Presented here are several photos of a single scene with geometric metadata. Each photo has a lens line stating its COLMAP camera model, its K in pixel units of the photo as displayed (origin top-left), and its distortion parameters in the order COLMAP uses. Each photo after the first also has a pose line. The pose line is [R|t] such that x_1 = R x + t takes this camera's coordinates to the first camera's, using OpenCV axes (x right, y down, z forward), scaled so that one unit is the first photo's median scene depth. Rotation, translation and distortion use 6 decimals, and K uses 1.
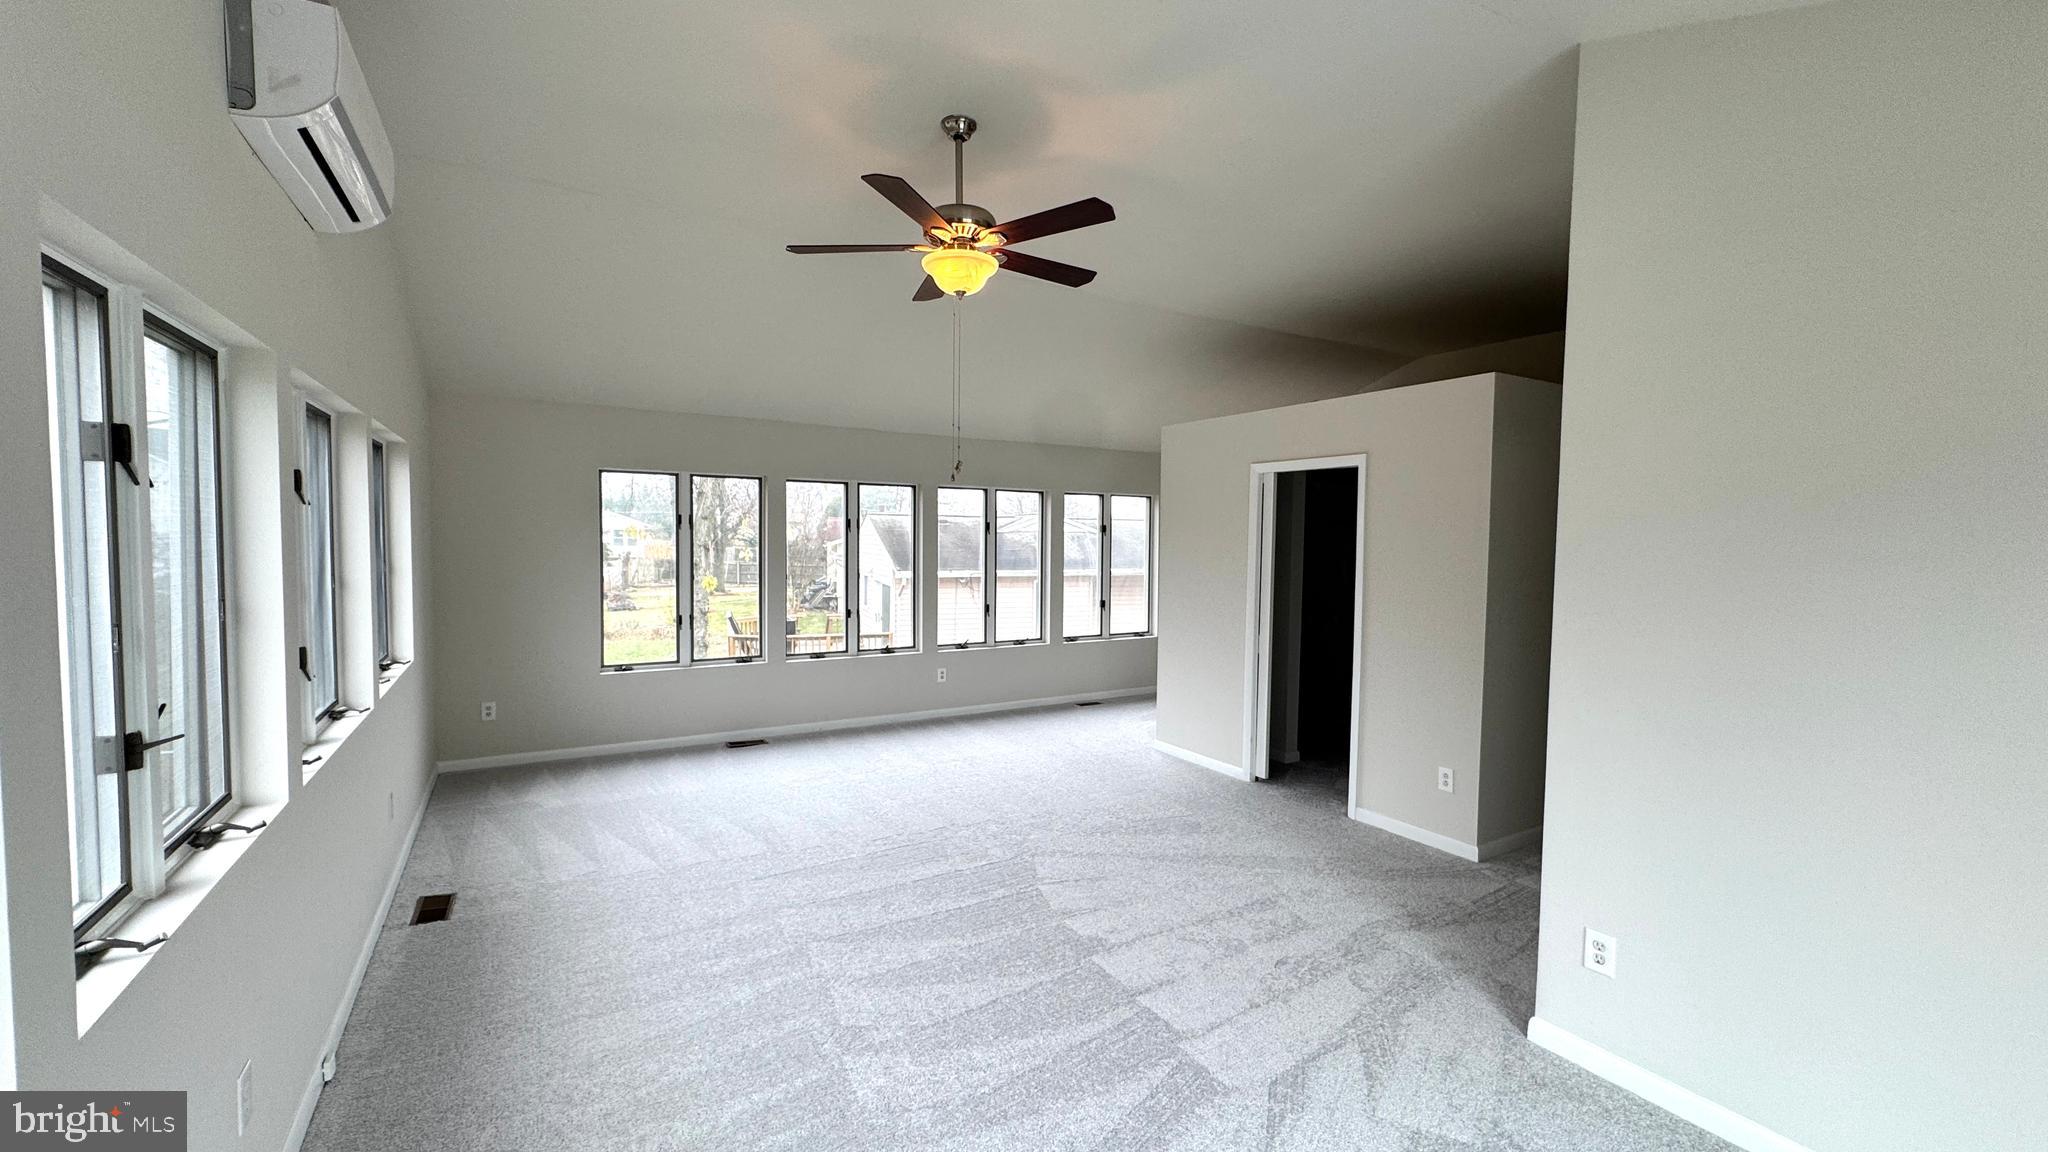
lens RADIAL K [[824.2, 0, 1024.0], [0, 824.2, 576.0], [0, 0, 1]] dist [-0.001904, -0.000271]
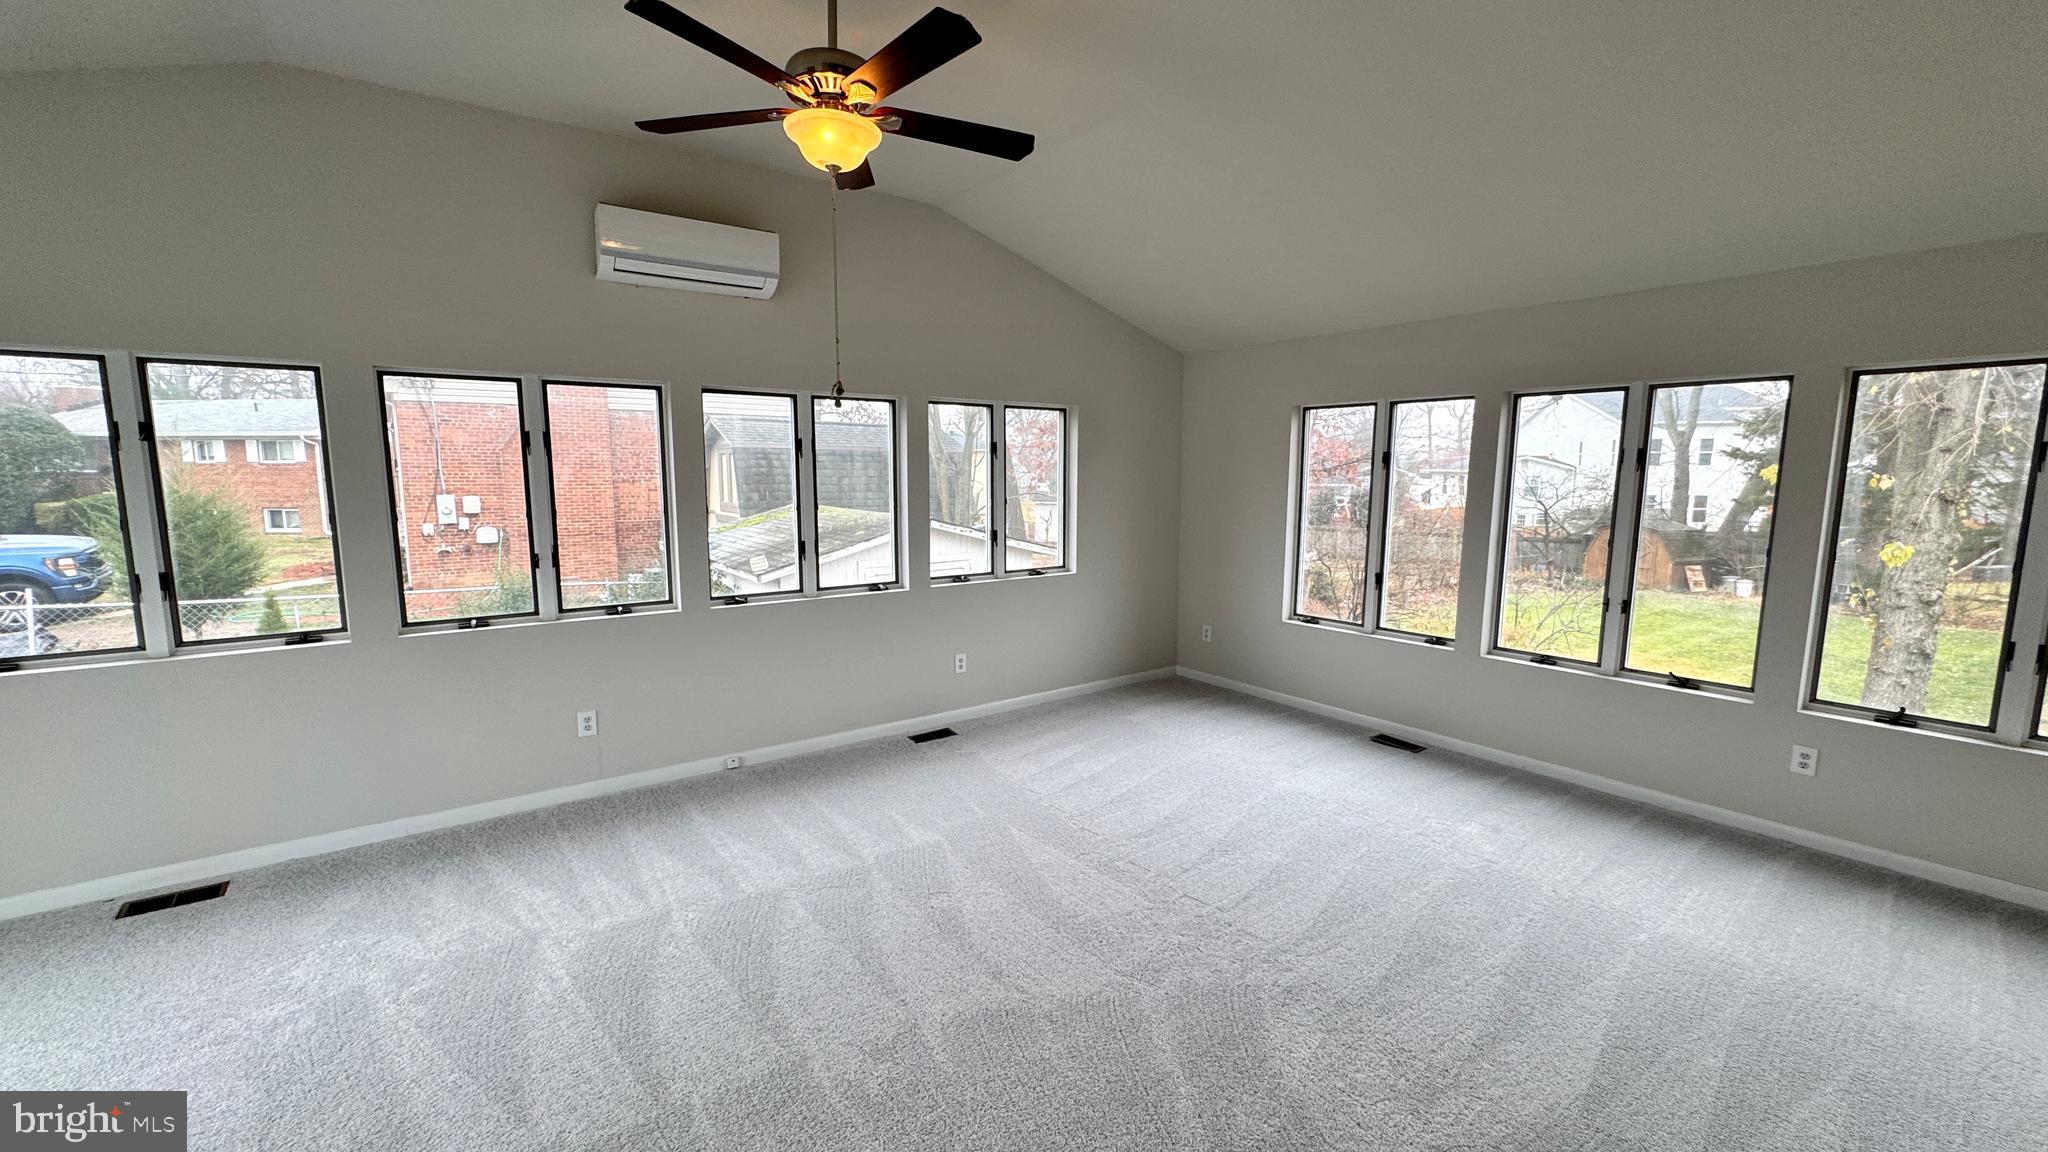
lens RADIAL K [[824.2, 0, 1024.0], [0, 824.2, 576.0], [0, 0, 1]] dist [-0.001904, -0.000271]
pose [[0.121587, 0.118602, -0.985470, 0.556961], [-0.060303, 0.991884, 0.111933, -0.031291], [0.990747, 0.045817, 0.127753, 0.805870]]
